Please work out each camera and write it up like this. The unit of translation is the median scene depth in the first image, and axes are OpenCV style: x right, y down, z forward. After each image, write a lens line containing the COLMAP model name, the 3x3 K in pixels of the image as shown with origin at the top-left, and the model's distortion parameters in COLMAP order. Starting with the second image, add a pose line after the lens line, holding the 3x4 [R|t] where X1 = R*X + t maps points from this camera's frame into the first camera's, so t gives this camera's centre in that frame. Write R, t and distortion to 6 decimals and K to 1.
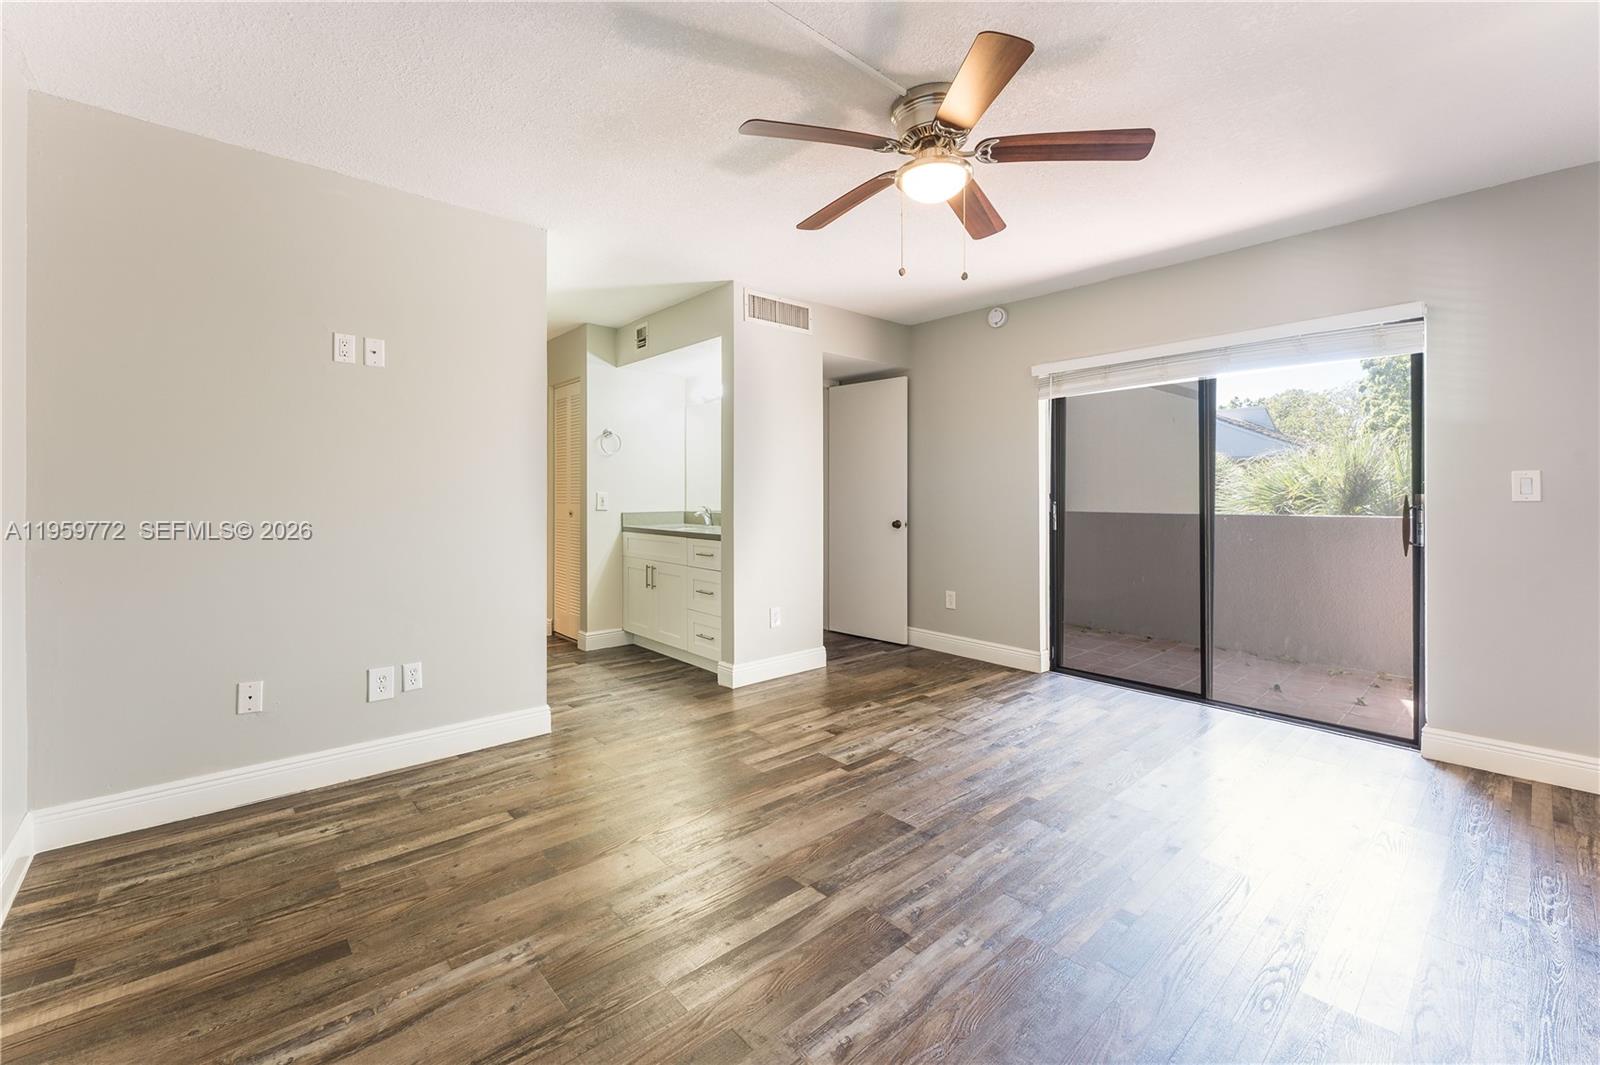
lens RADIAL K [[665.5, 0, 802.0], [0, 665.5, 493.1], [0, 0, 1]] dist [-0.001344, -0.000296]
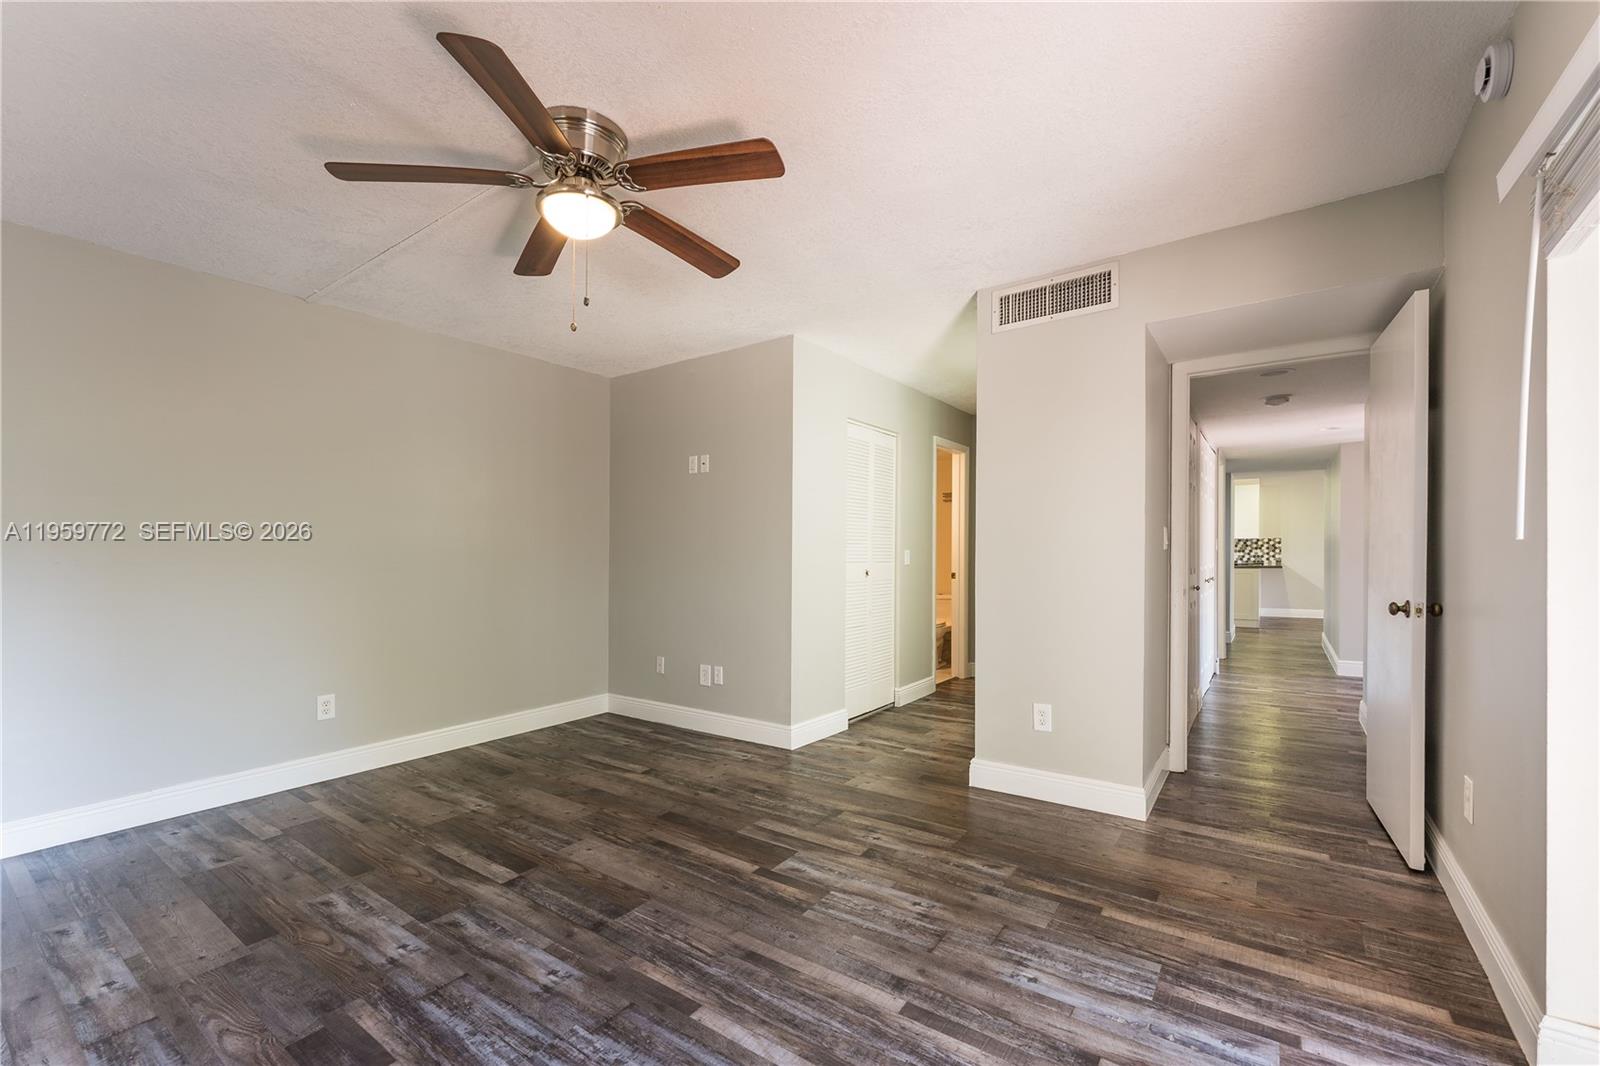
lens RADIAL K [[659.0, 0, 800.6], [0, 659.0, 548.0], [0, 0, 1]] dist [-0.001691, -0.000557]
pose [[0.221892, -0.010775, -0.975012, 0.919896], [0.011870, 0.999895, -0.008348, 0.003250], [0.974999, -0.009721, 0.221997, 0.869097]]
